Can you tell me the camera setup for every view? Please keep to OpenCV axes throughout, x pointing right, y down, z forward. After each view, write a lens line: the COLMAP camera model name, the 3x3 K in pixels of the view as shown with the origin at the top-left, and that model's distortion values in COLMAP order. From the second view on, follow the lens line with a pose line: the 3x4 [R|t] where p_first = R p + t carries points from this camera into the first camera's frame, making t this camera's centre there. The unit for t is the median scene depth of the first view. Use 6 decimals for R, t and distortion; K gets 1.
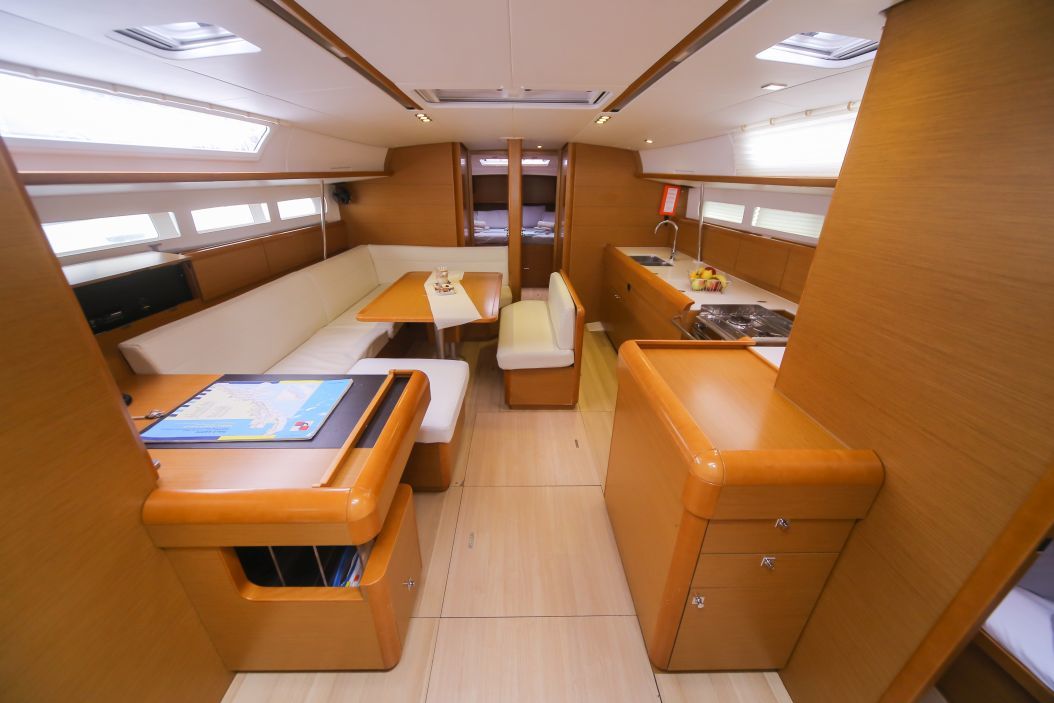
lens RADIAL K [[384.5, 0, 521.7], [0, 384.5, 346.0], [0, 0, 1]] dist [-0.011975, 0.000000]
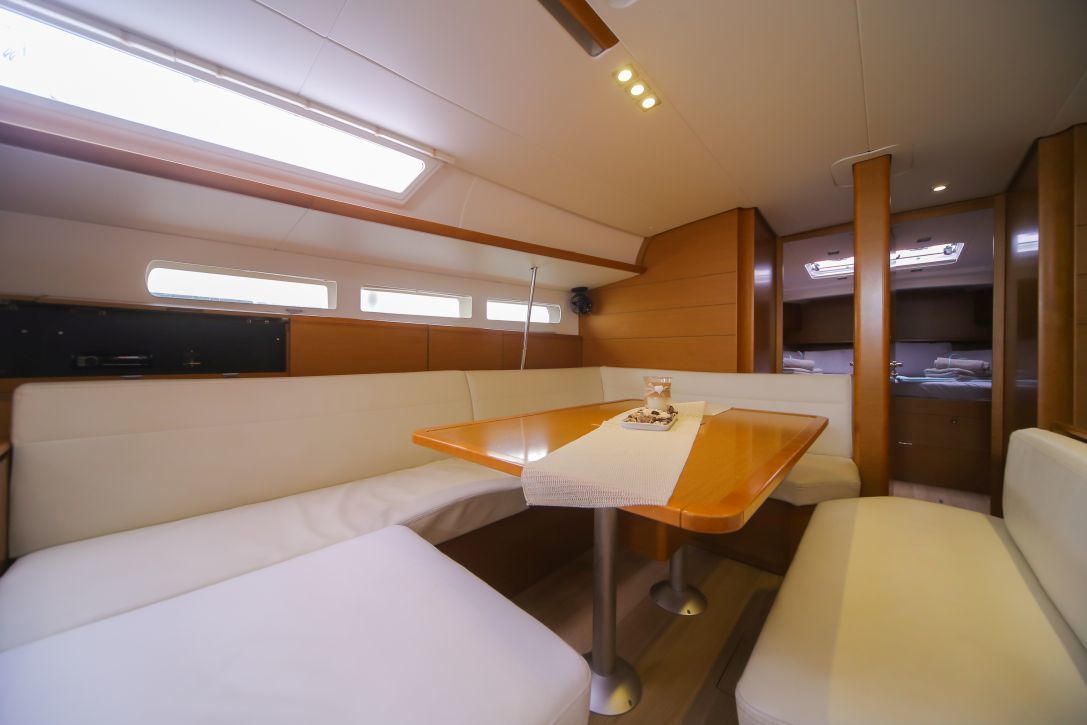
lens RADIAL K [[378.6, 0, 540.9], [0, 378.6, 357.6], [0, 0, 1]] dist [-0.025326, 0.010331]
pose [[0.725938, -0.004665, -0.687744, 0.004184], [-0.273035, 0.915846, -0.294410, -0.055636], [0.631242, 0.401502, 0.663574, 0.640859]]
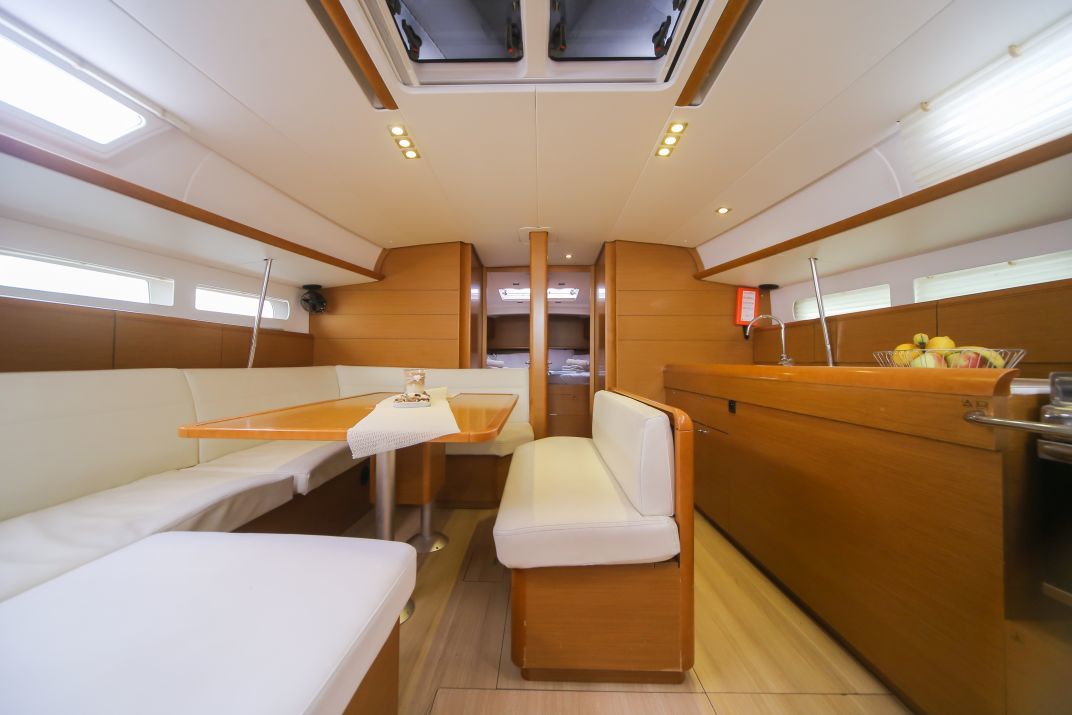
lens RADIAL K [[379.4, 0, 532.0], [0, 379.4, 352.3], [0, 0, 1]] dist [-0.009169, 0.000143]
pose [[0.999366, -0.004936, -0.035249, -0.006471], [-0.010464, 0.905827, -0.423518, 0.021597], [0.034020, 0.423619, 0.905202, 0.496568]]
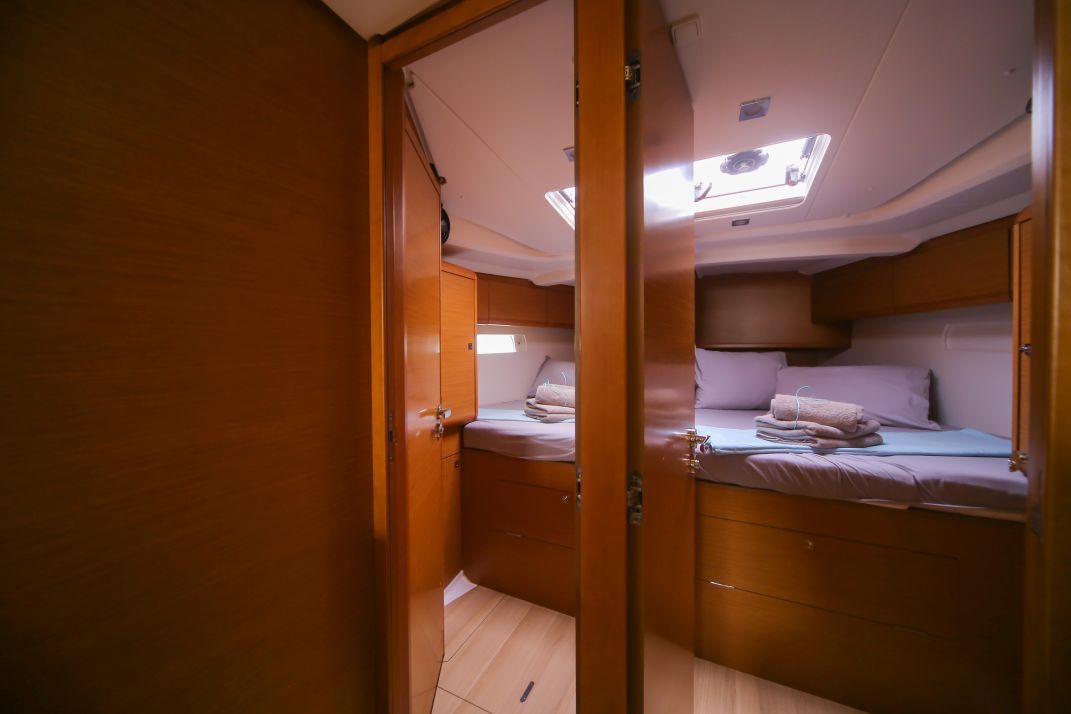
lens RADIAL K [[379.1, 0, 531.5], [0, 379.1, 351.8], [0, 0, 1]] dist [-0.009169, 0.000143]
pose [[0.888627, -0.005777, -0.458593, 0.031495], [-0.173237, 0.921615, -0.347295, -0.473179], [0.424653, 0.388062, 0.817972, 1.431653]]
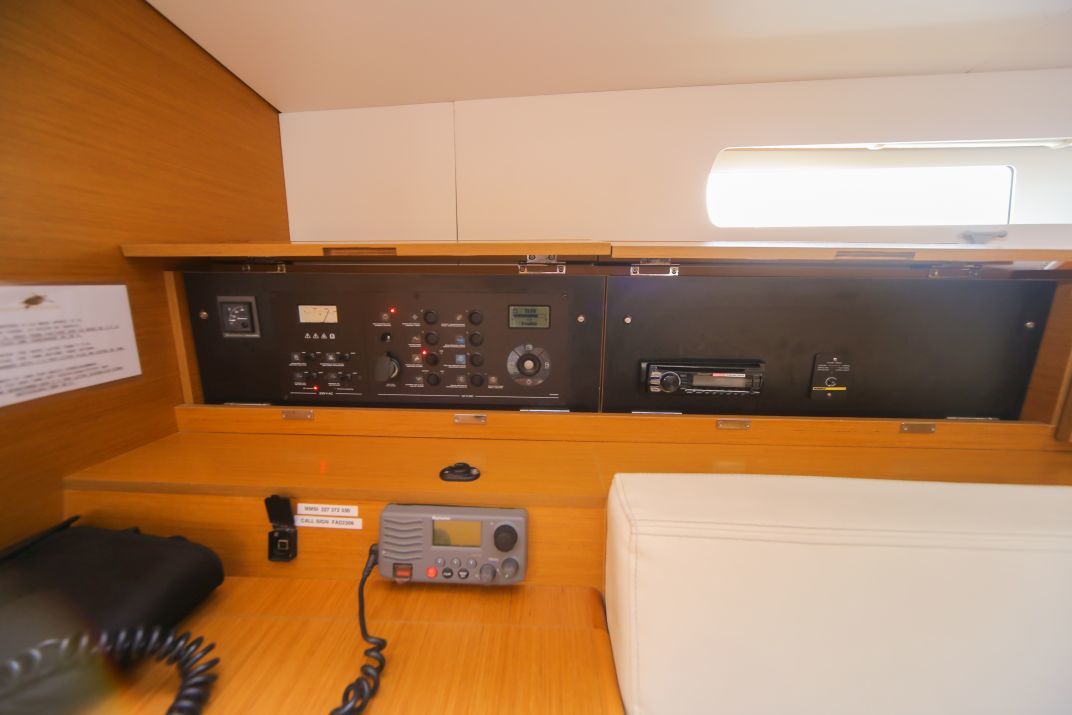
lens RADIAL K [[379.4, 0, 532.0], [0, 379.4, 352.3], [0, 0, 1]] dist [-0.009169, 0.000143]
pose [[-0.045171, 0.173783, -0.983748, -0.472380], [-0.403547, 0.897655, 0.177104, -0.056705], [0.913843, 0.404988, 0.029582, 0.518661]]
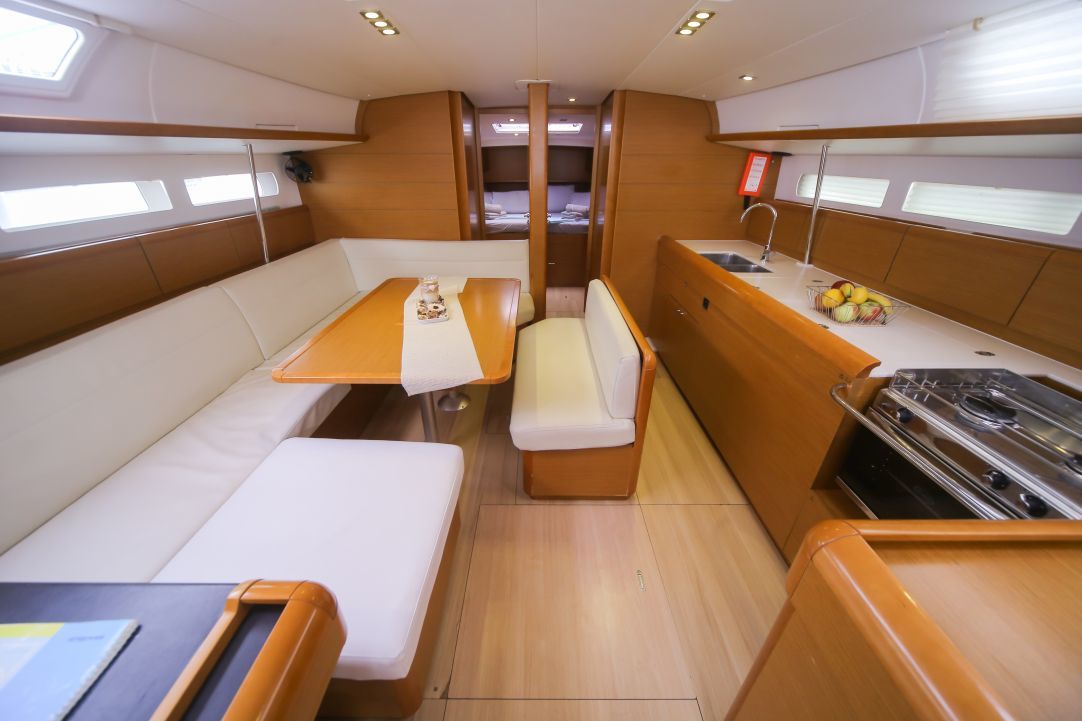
lens RADIAL K [[383.0, 0, 536.9], [0, 383.0, 355.3], [0, 0, 1]] dist [-0.009169, 0.000143]
pose [[0.999857, 0.001030, -0.016874, -0.010222], [0.000044, 0.997981, 0.063517, -0.121183], [0.016905, -0.063509, 0.997838, 0.360242]]
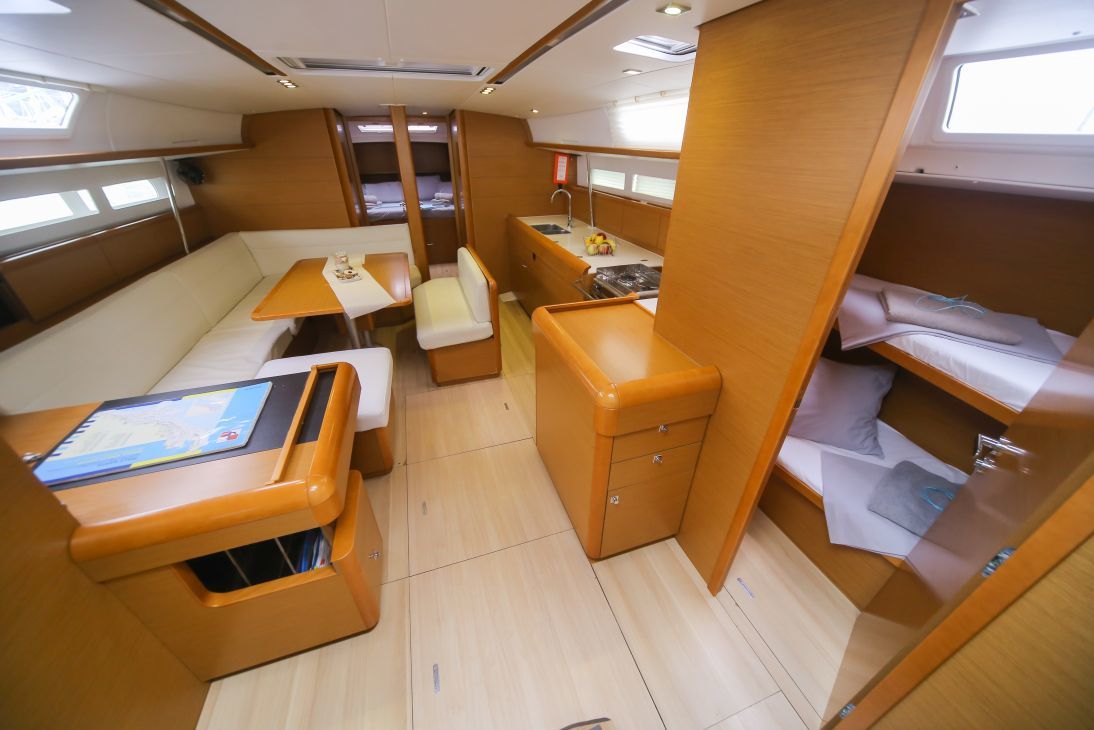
lens RADIAL K [[385.1, 0, 545.9], [0, 385.1, 360.4], [0, 0, 1]] dist [-0.008916, 0.000089]
pose [[0.953210, -0.155187, 0.259437, -0.012700], [0.125667, 0.983931, 0.126838, -0.001086], [-0.274952, -0.088301, 0.957395, -0.064056]]
